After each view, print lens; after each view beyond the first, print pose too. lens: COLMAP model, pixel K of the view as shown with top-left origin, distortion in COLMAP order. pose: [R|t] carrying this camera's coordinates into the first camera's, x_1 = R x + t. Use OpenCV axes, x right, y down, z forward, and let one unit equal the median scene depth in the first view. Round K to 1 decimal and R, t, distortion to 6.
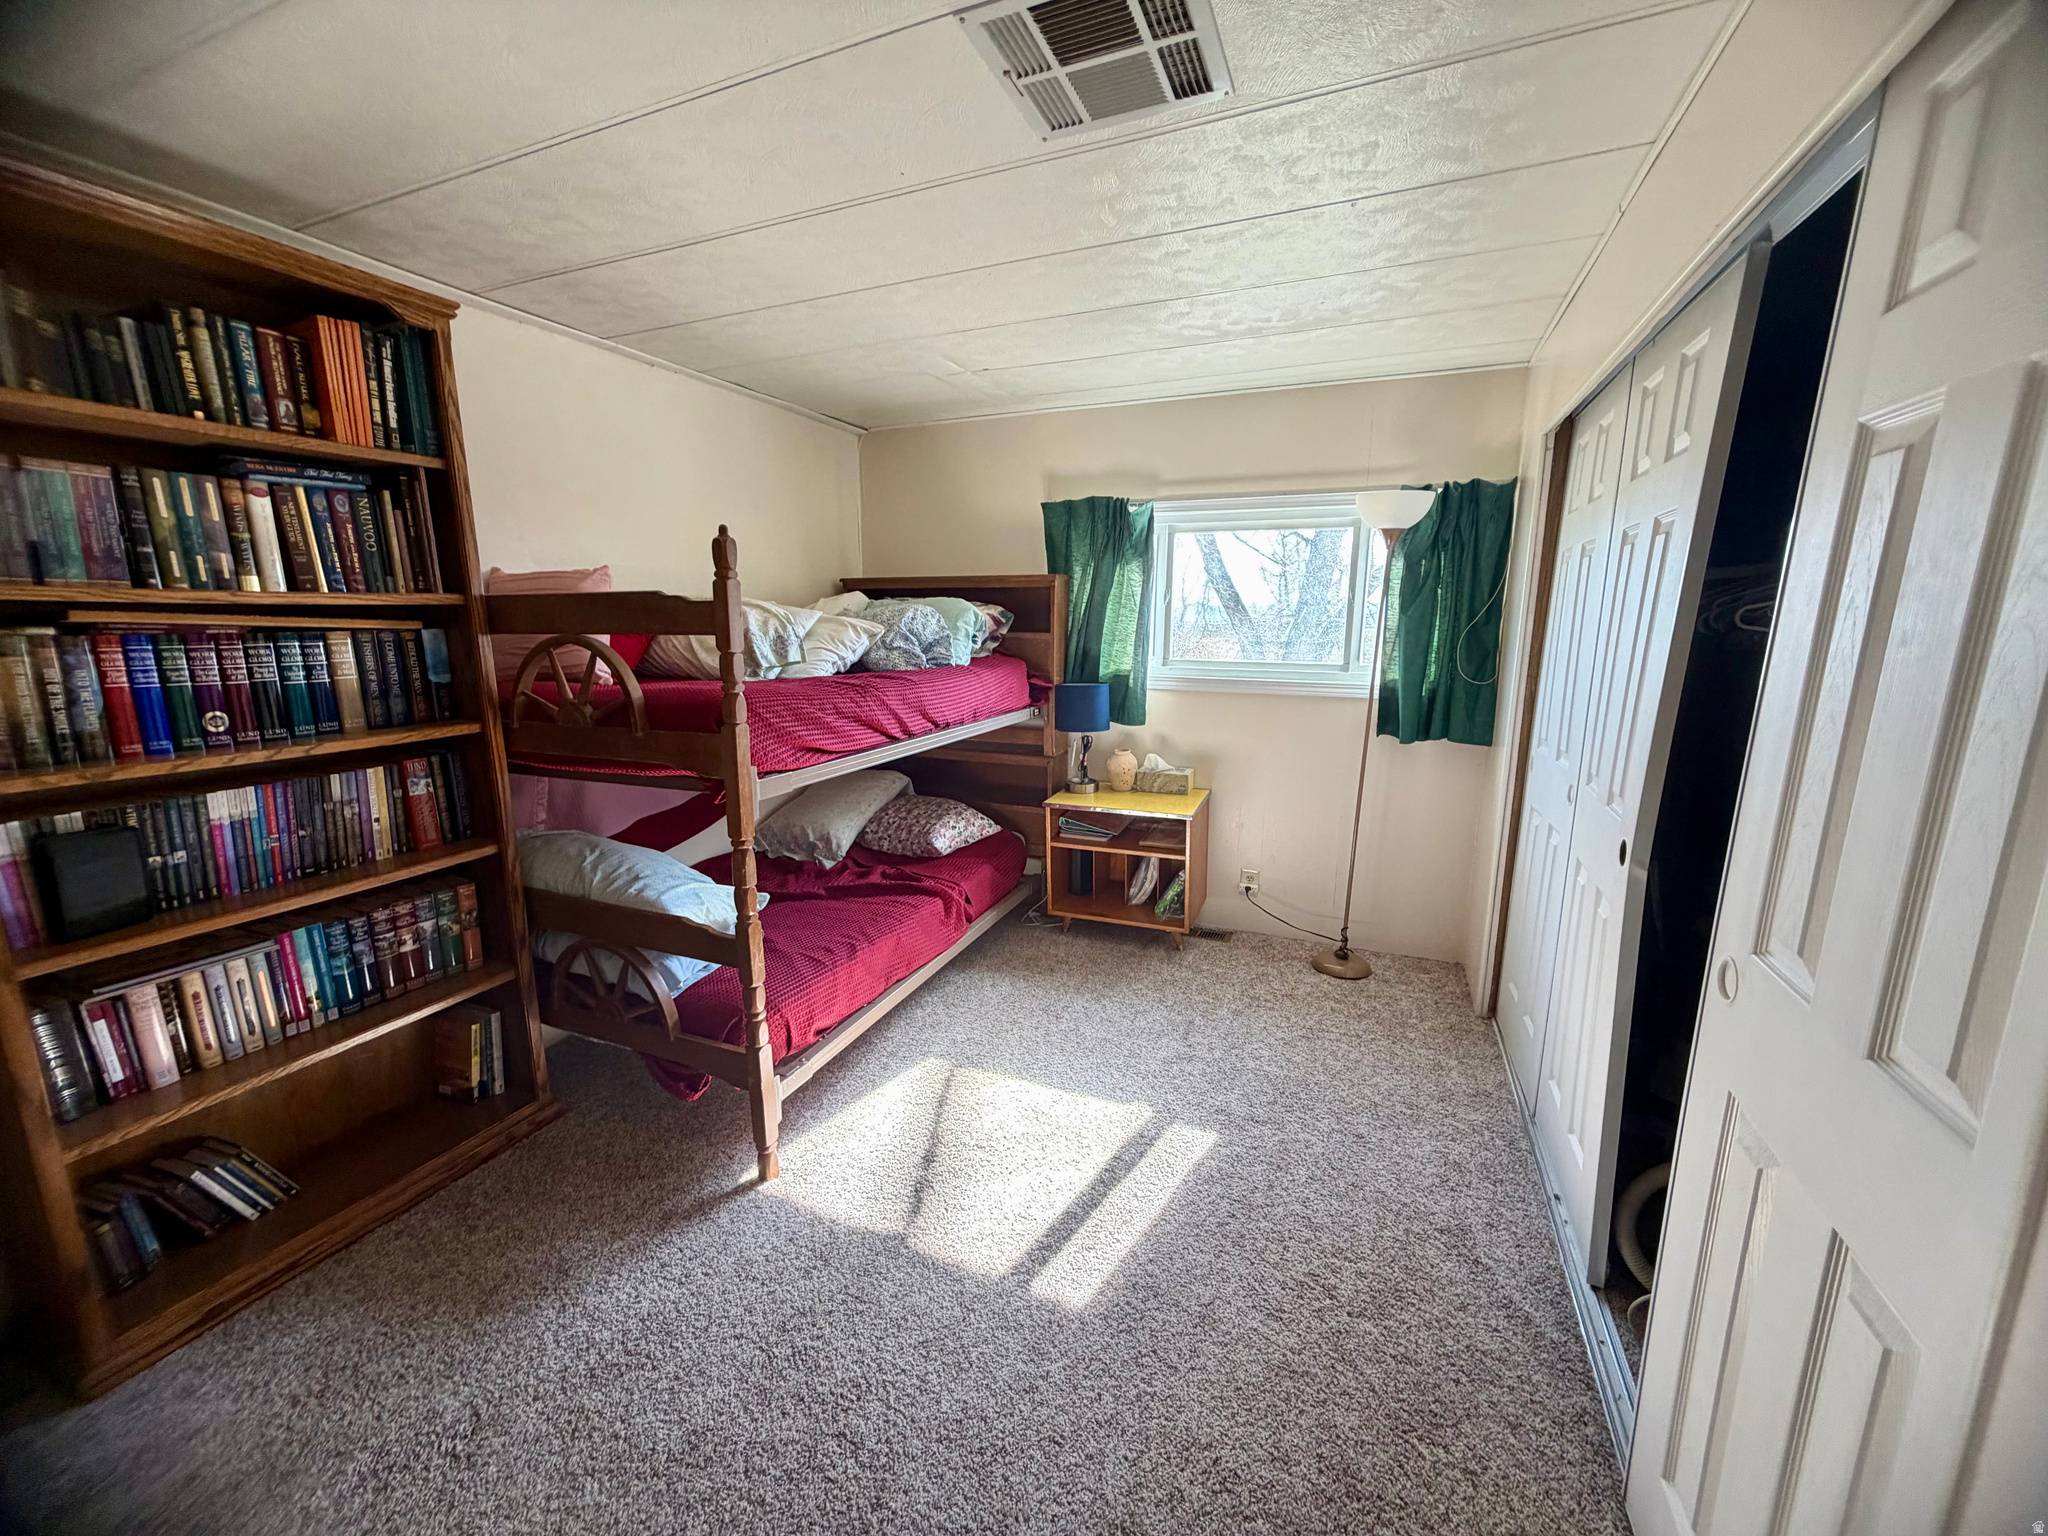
lens RADIAL K [[813.3, 0, 1016.9], [0, 813.3, 777.3], [0, 0, 1]] dist [-0.001422, 0.000346]
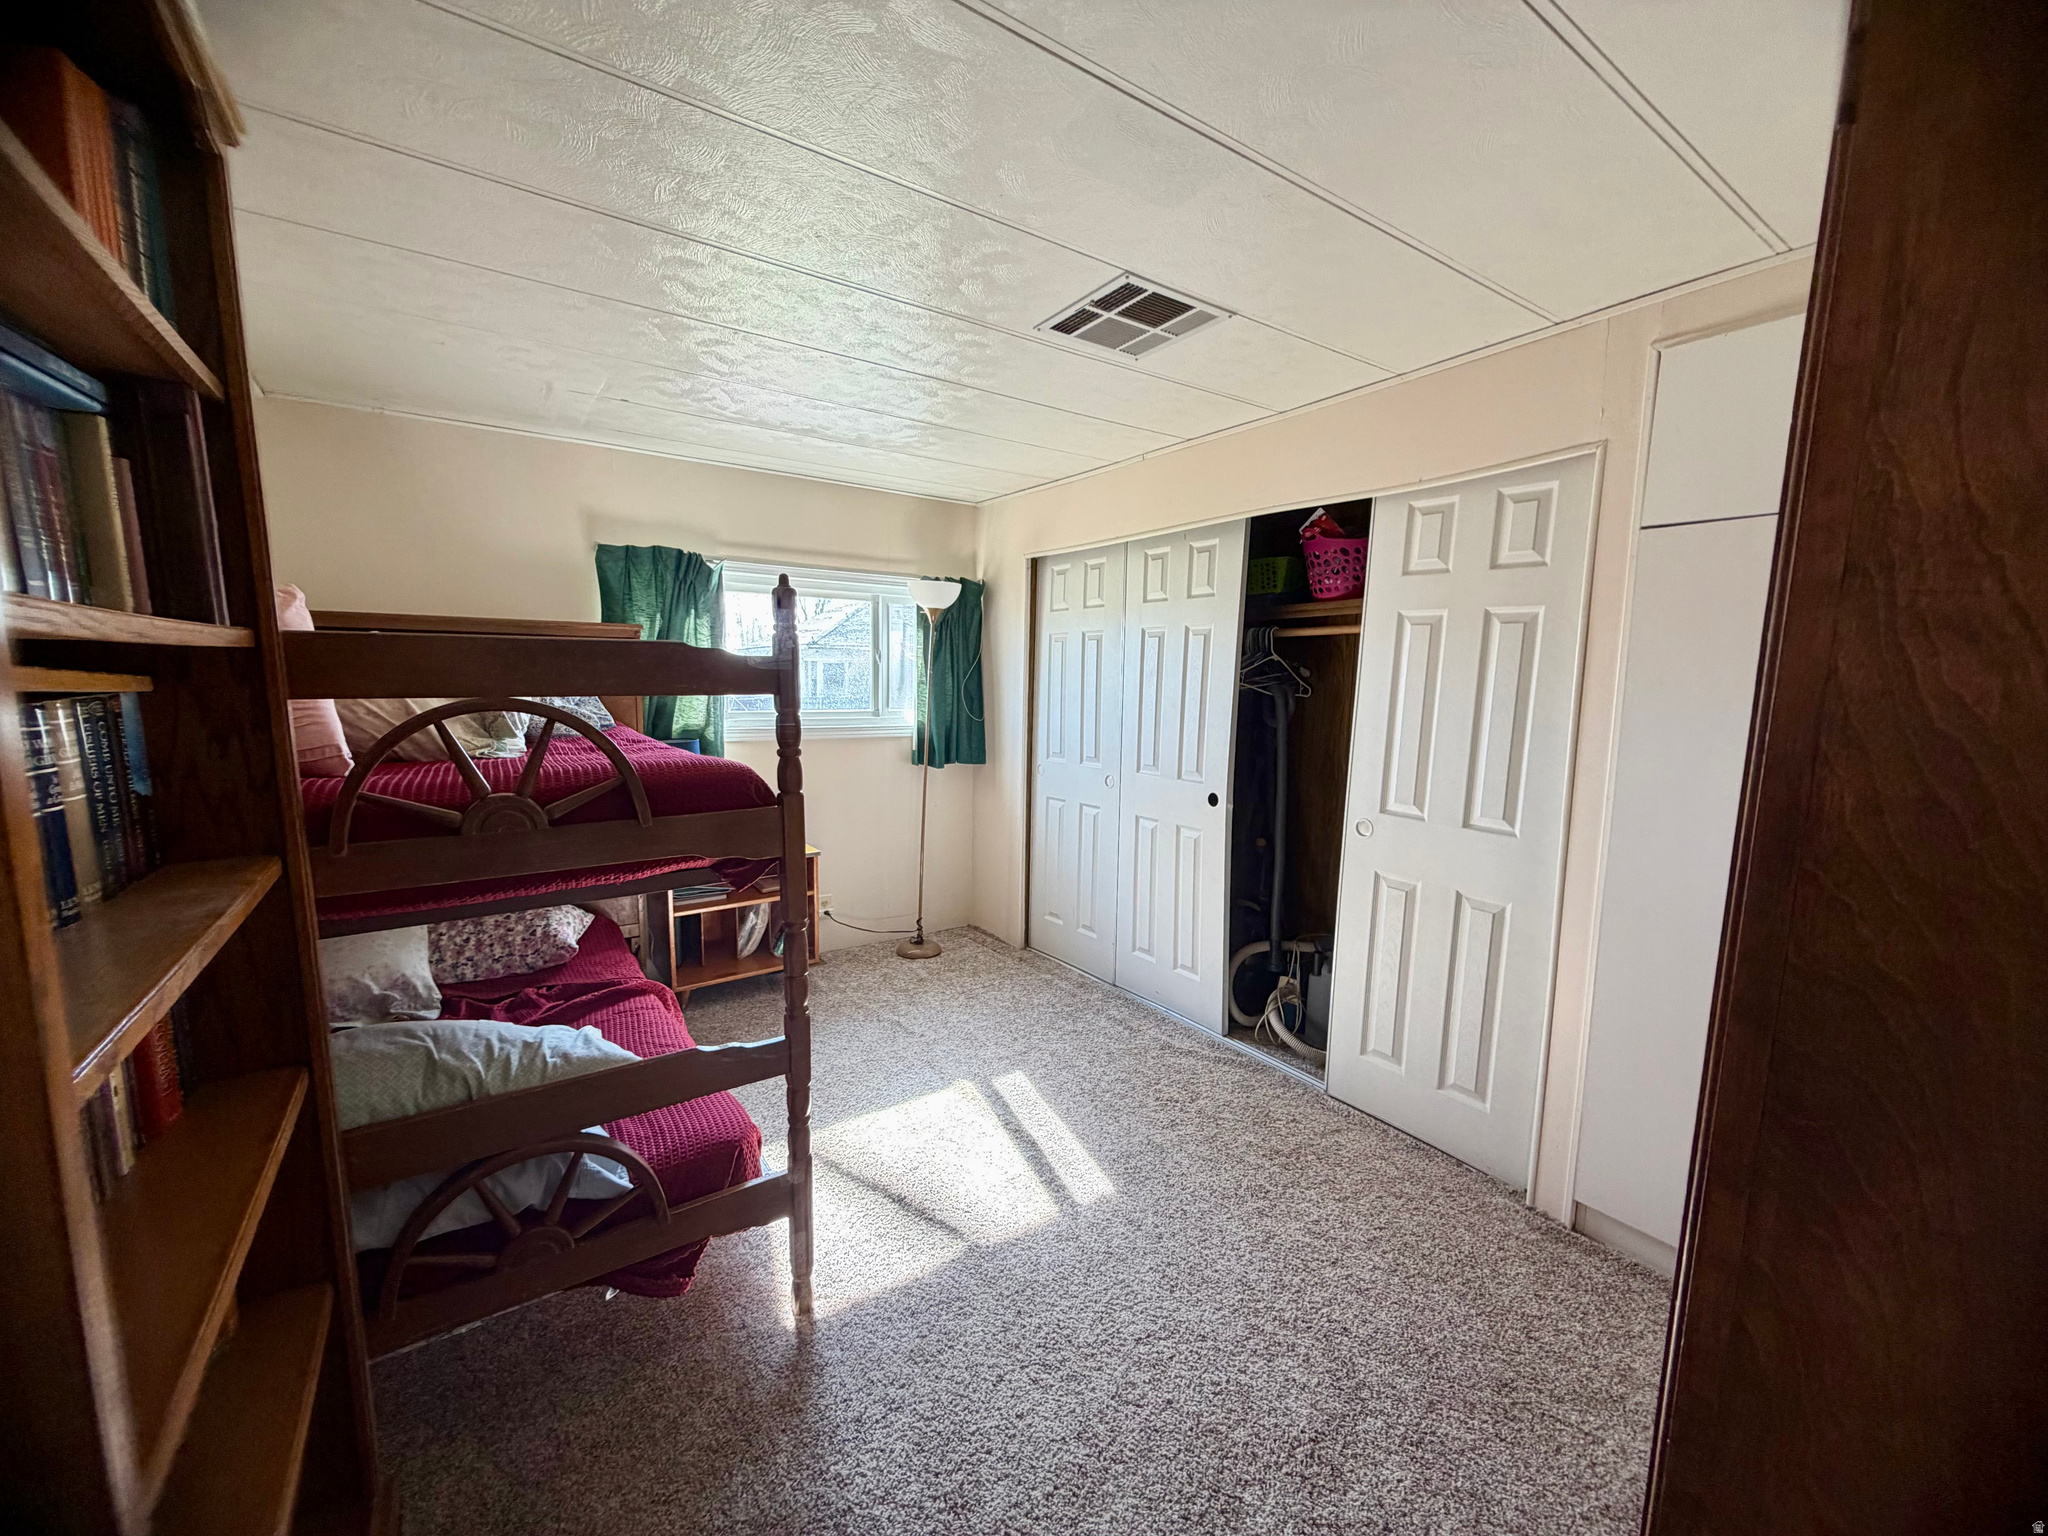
lens RADIAL K [[813.3, 0, 1016.2], [0, 813.3, 780.1], [0, 0, 1]] dist [-0.001422, 0.000346]
pose [[0.530014, -0.103905, 0.841599, -0.575722], [0.151030, 0.988163, 0.026885, -0.039302], [-0.834431, 0.112857, 0.539434, 0.182044]]
